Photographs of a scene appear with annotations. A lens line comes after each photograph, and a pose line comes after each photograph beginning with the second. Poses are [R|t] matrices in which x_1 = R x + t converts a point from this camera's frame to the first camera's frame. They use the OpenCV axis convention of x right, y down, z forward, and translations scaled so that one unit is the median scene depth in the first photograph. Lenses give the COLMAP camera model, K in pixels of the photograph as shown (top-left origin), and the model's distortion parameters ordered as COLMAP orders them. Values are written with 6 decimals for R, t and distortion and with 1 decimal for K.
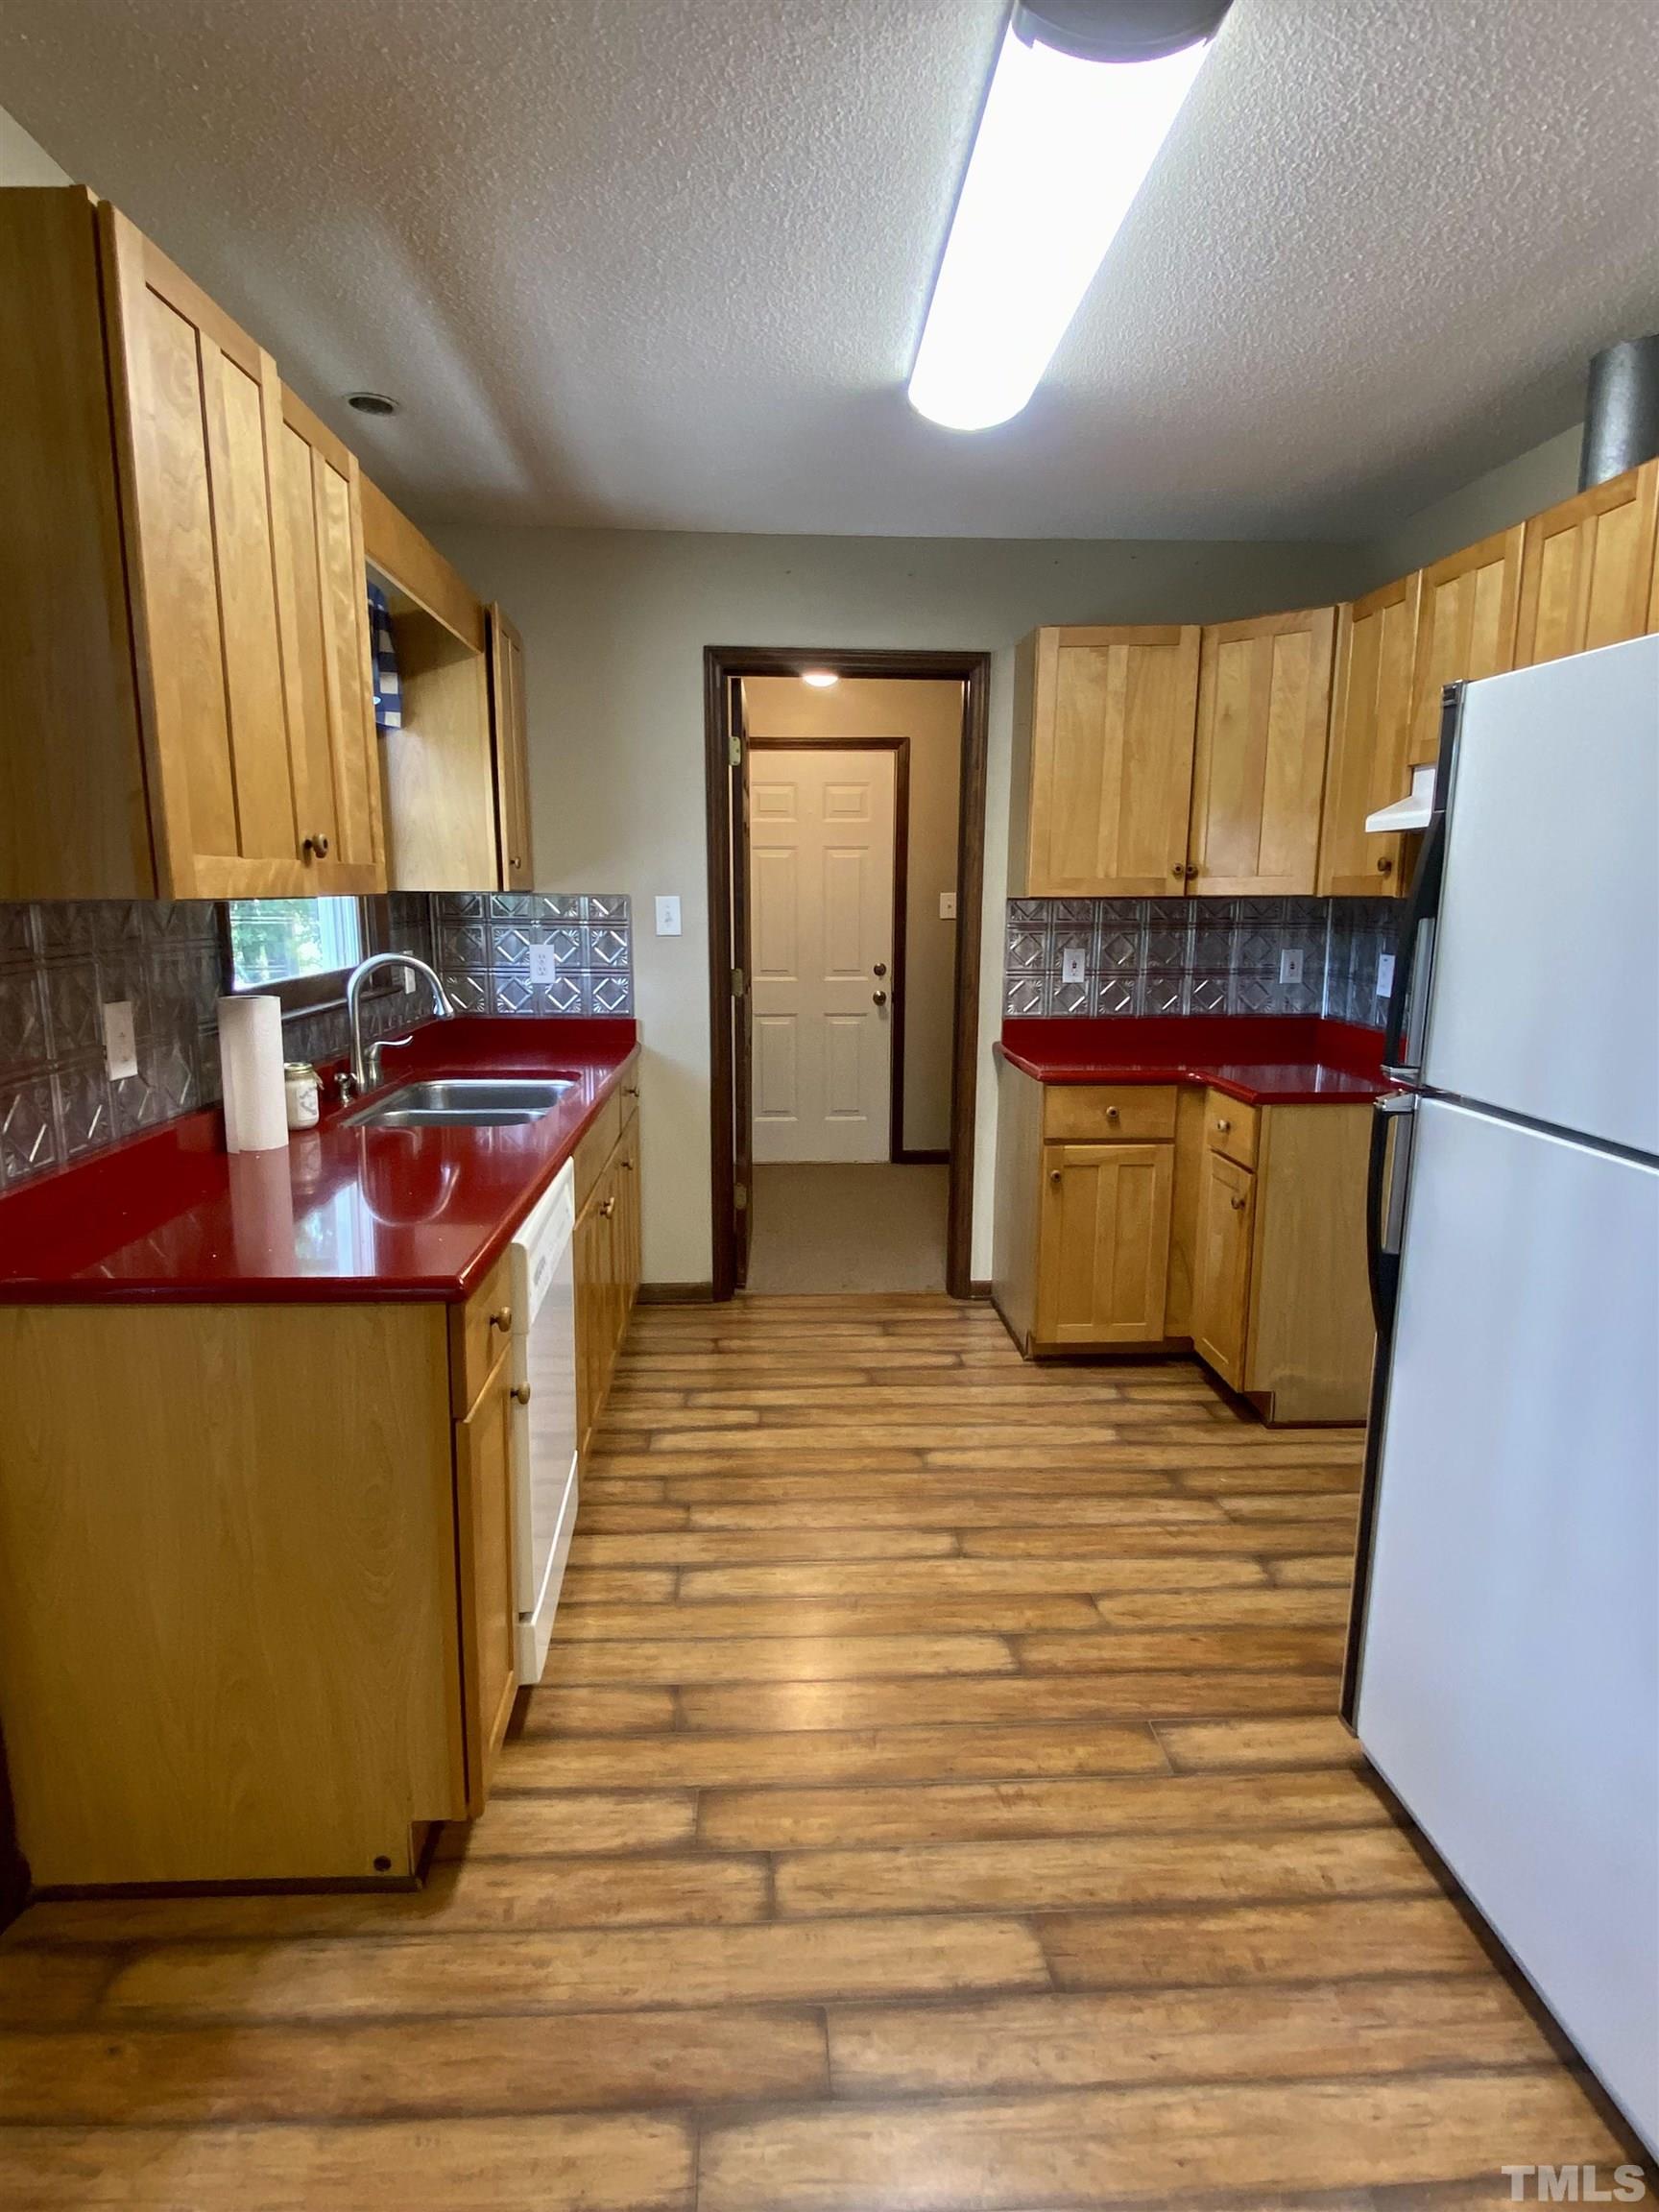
lens RADIAL K [[1212.1, 0, 806.6], [0, 1212.1, 1114.2], [0, 0, 1]] dist [0.031964, -0.026969]
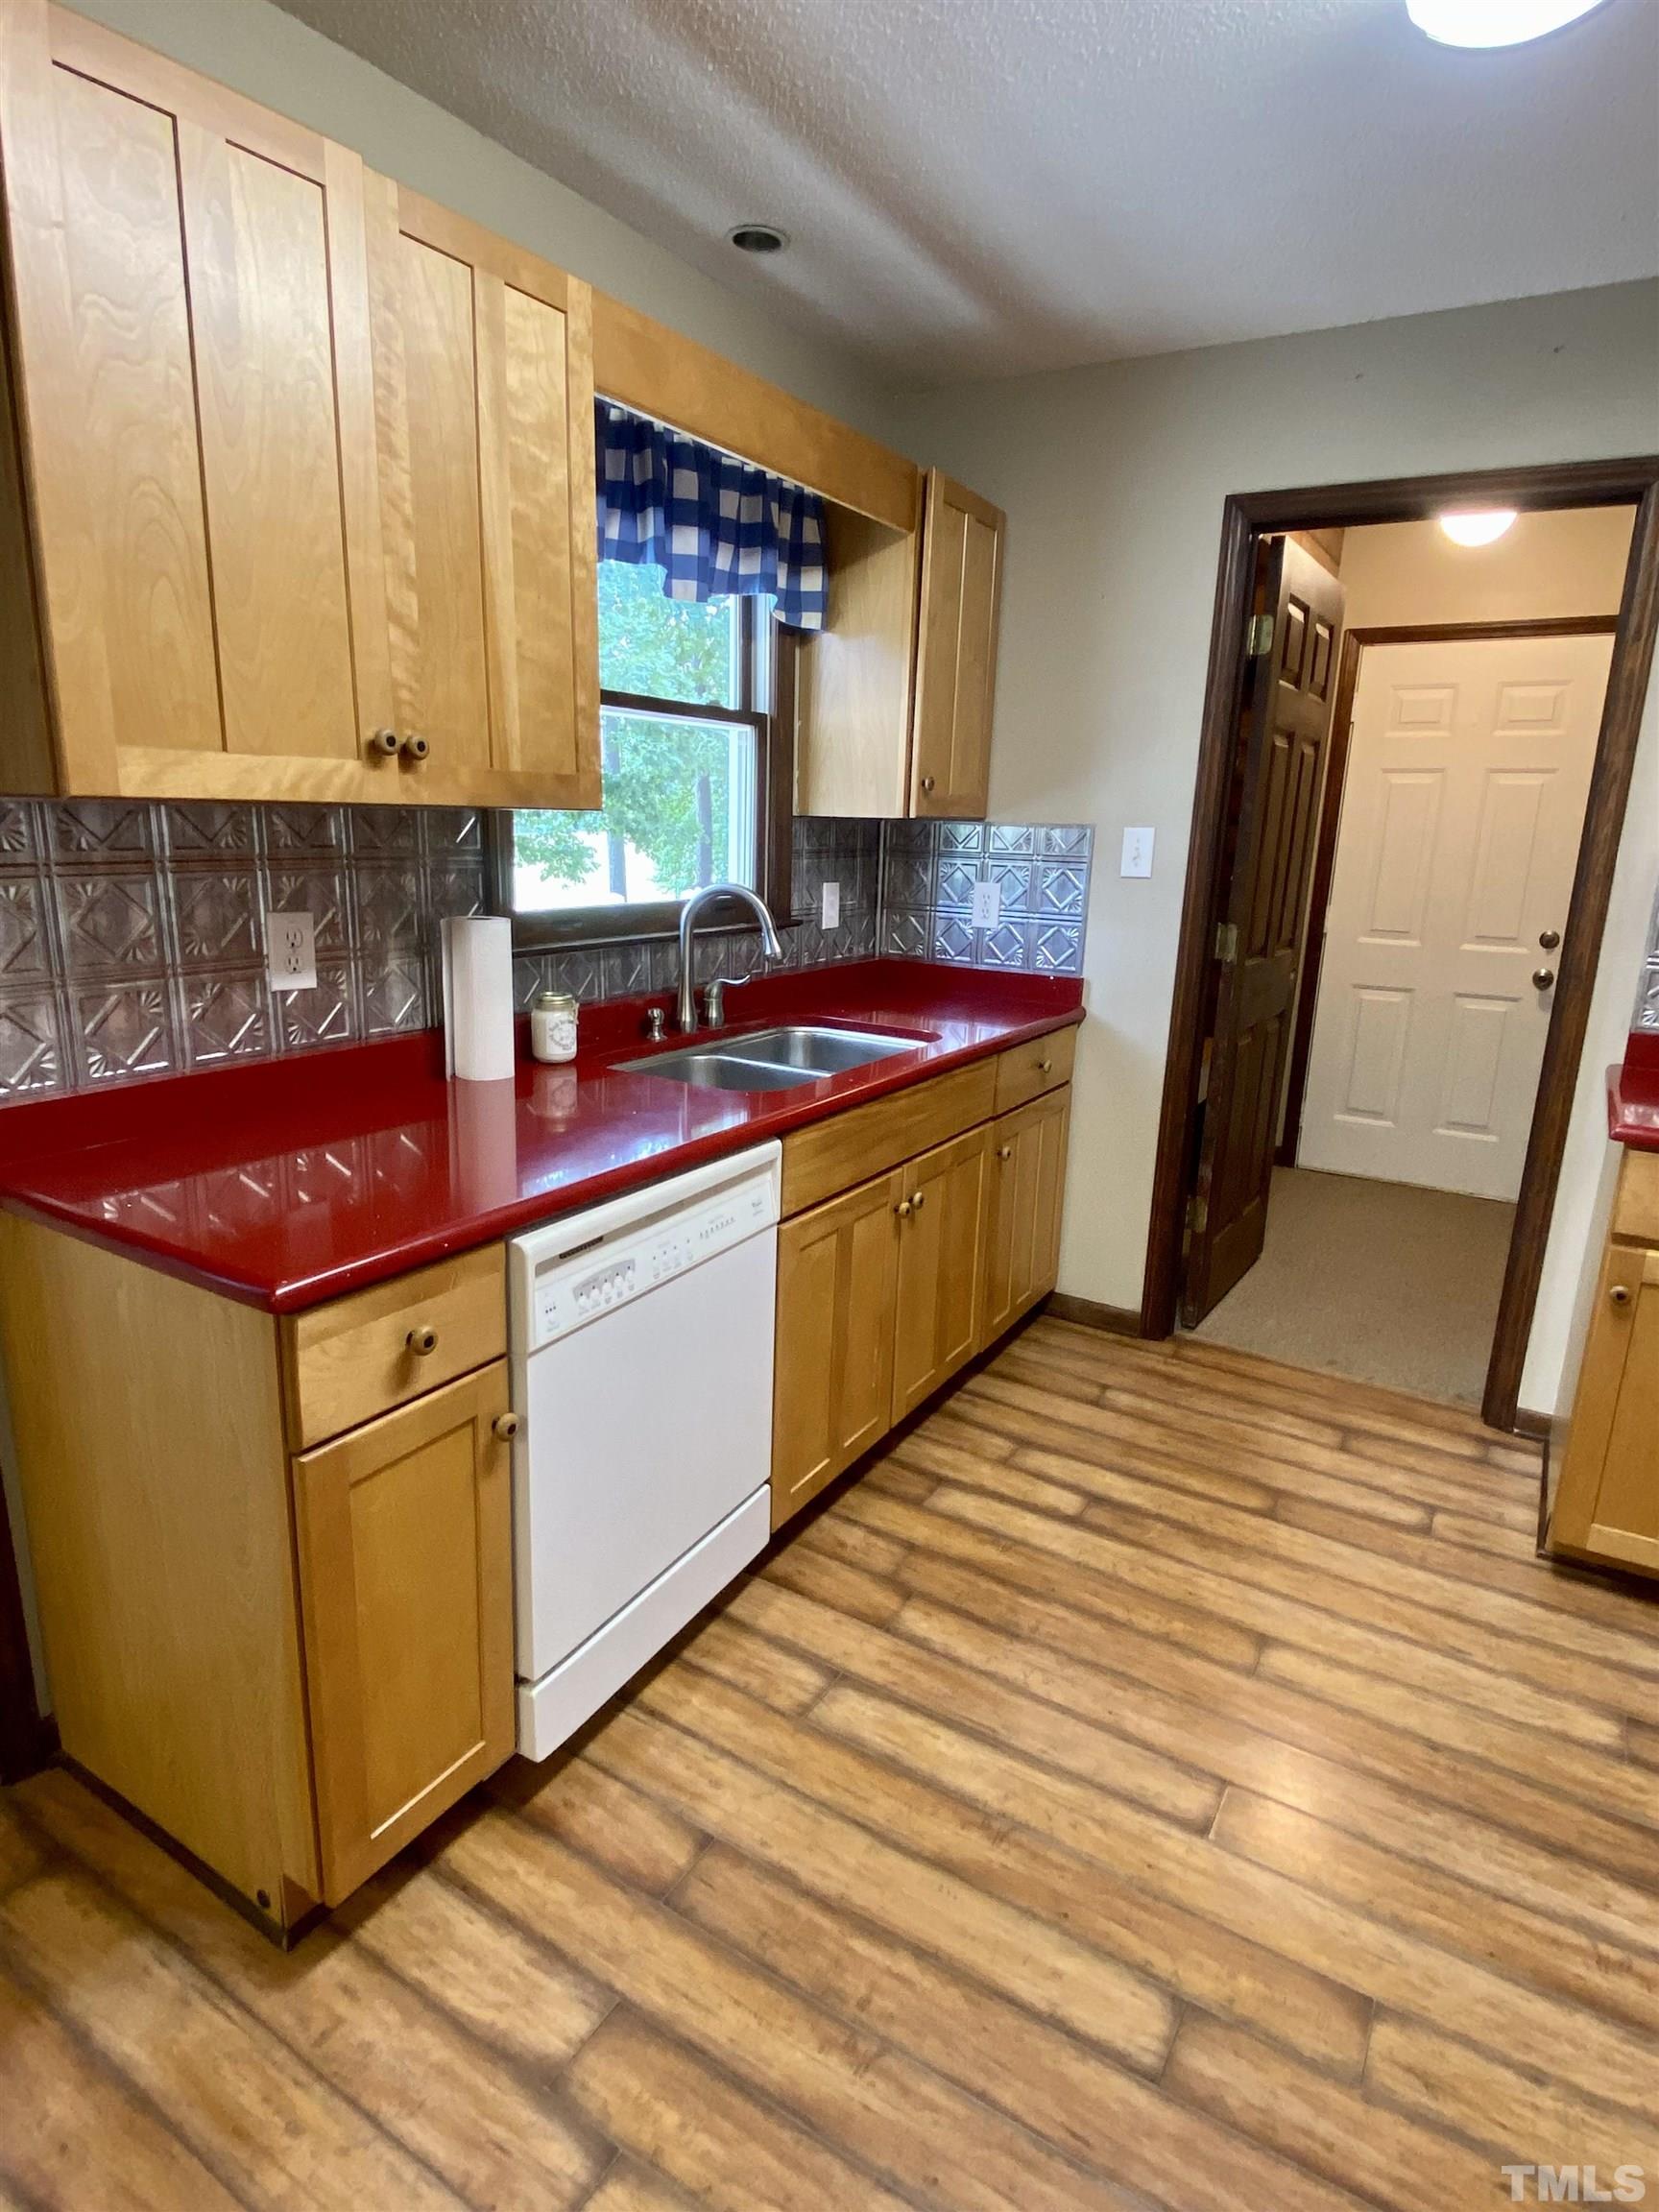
lens RADIAL K [[1212.1, 0, 810.4], [0, 1212.1, 1103.9], [0, 0, 1]] dist [0.031964, -0.026969]
pose [[0.820006, 0.152446, -0.551680, 0.225279], [-0.129387, 0.988298, 0.080778, -0.048461], [0.557538, 0.005142, 0.830135, 0.283742]]
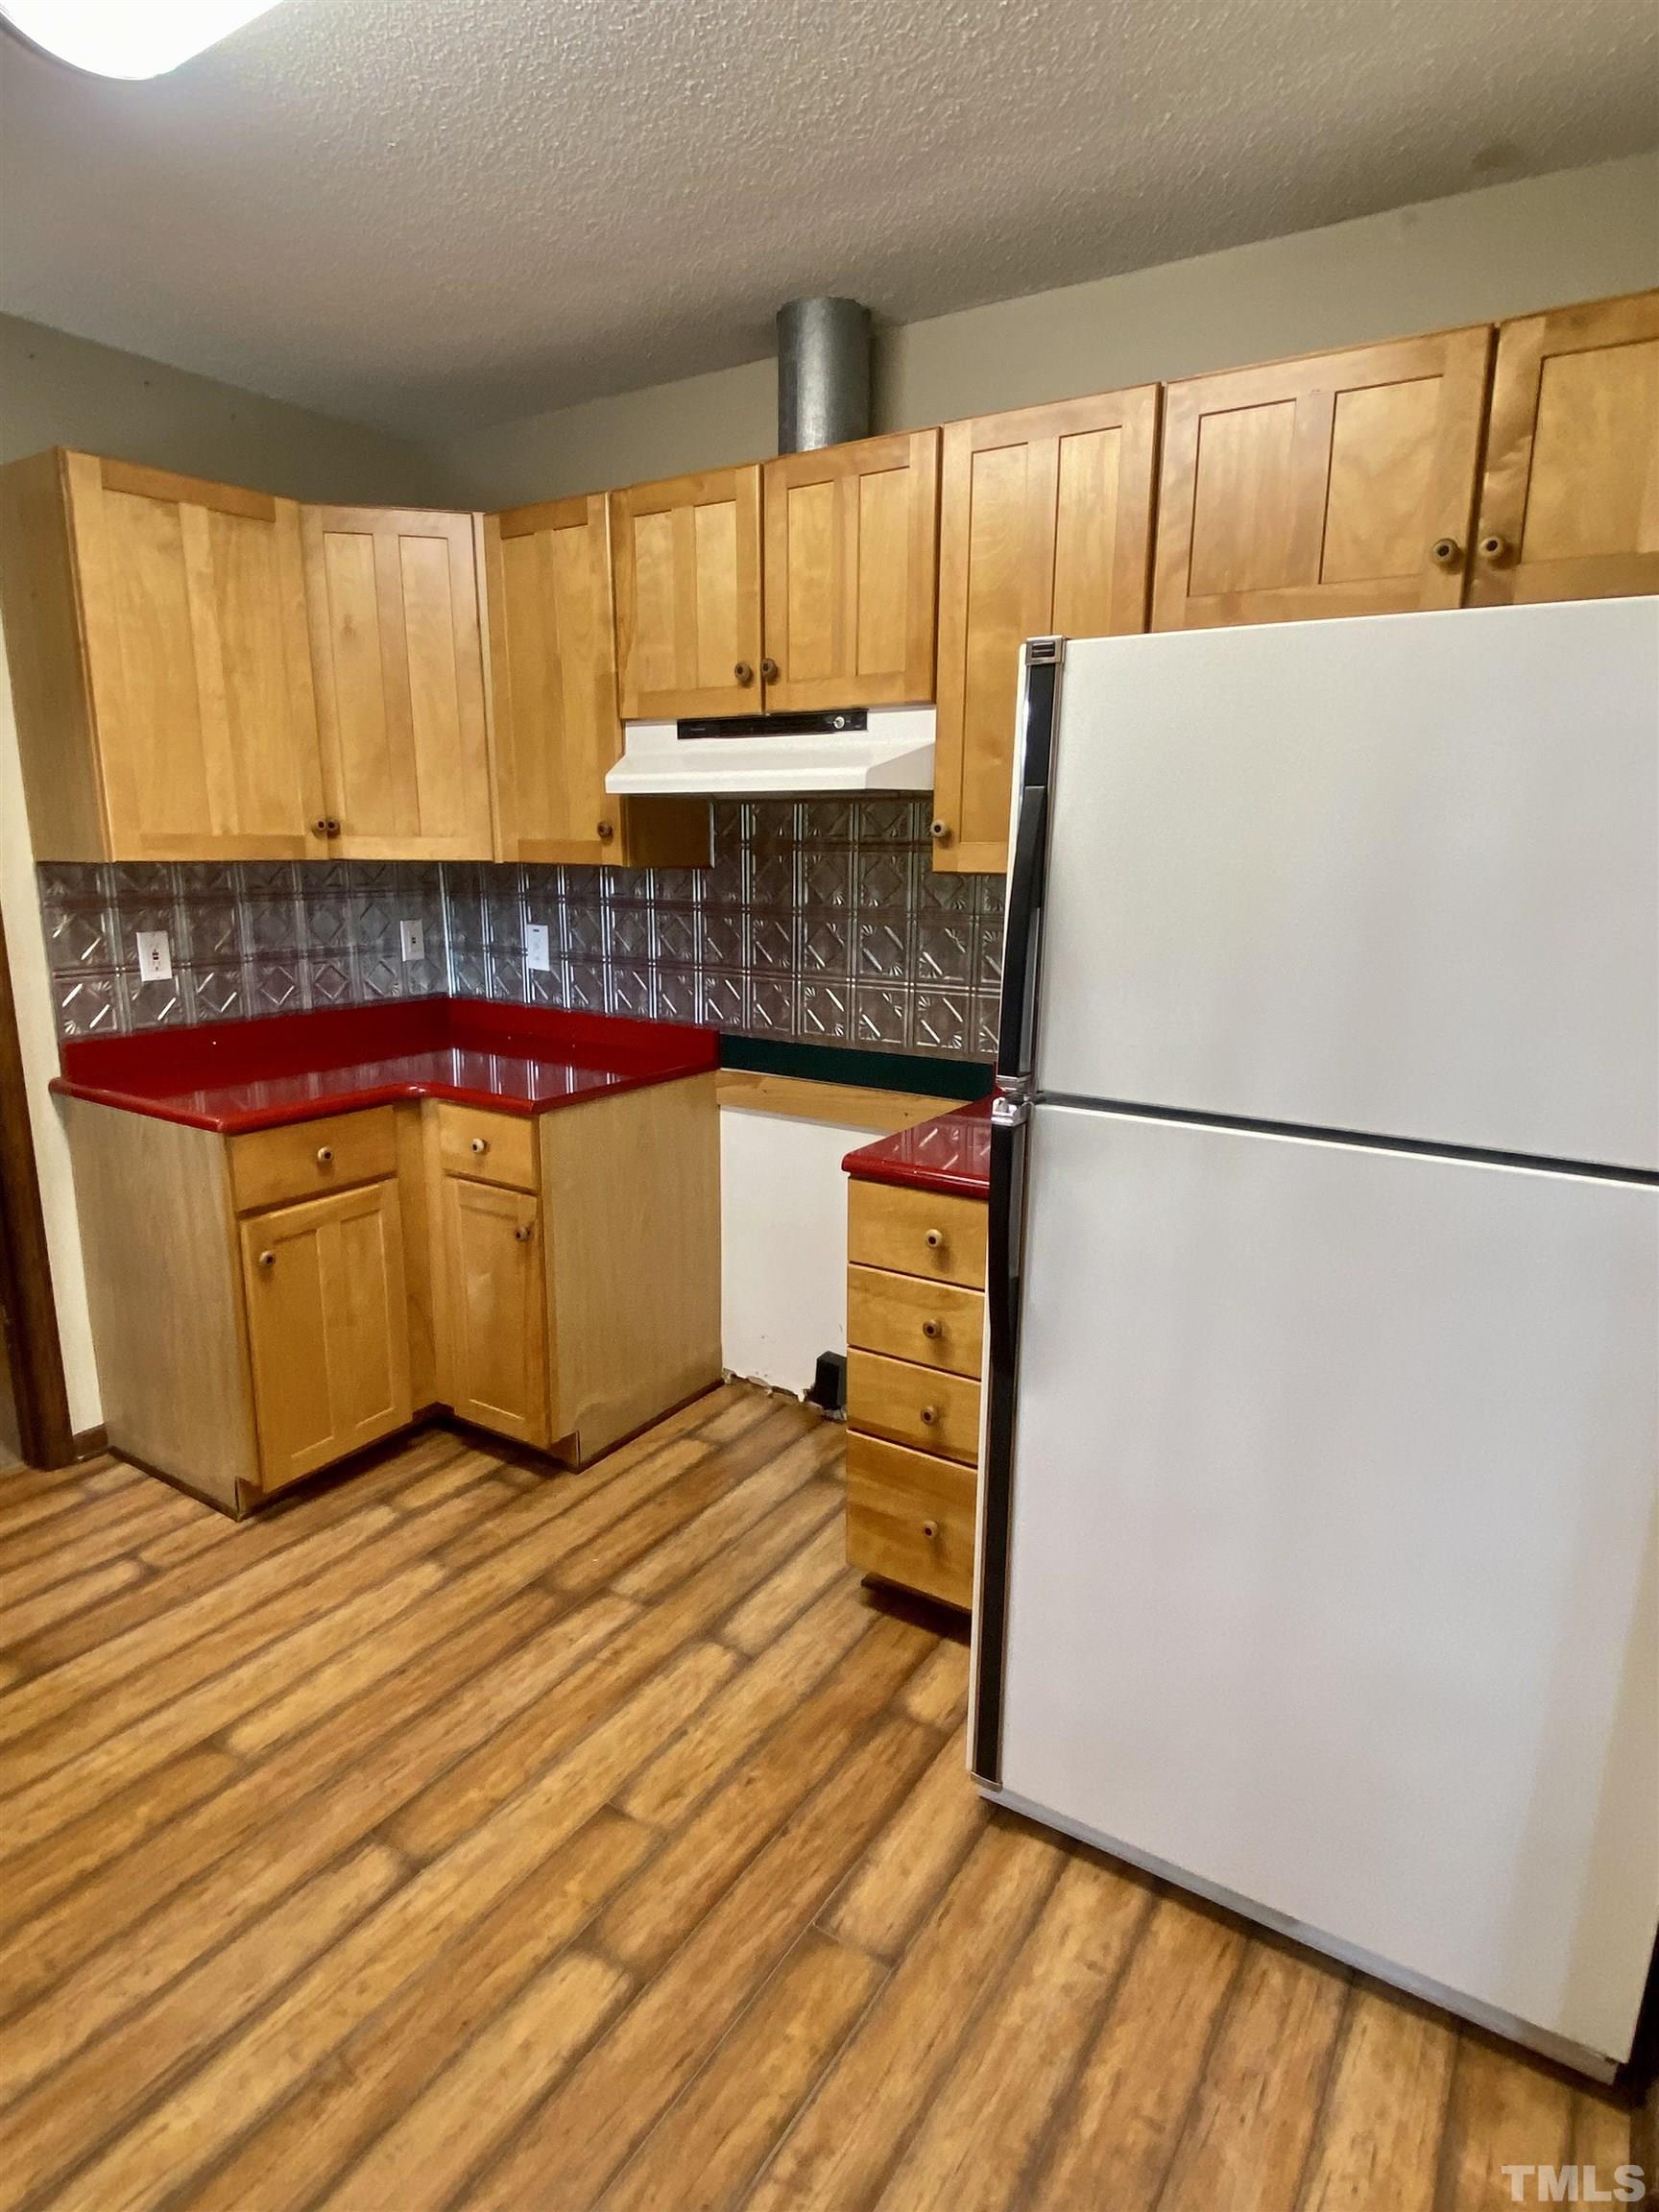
lens RADIAL K [[1212.1, 0, 830.5], [0, 1212.1, 1104.0], [0, 0, 1]] dist [0.031964, -0.026969]
pose [[0.575209, -0.170246, 0.800094, -0.182700], [0.140310, 0.984141, 0.108536, -0.079171], [-0.805883, 0.049830, 0.589974, 0.351224]]
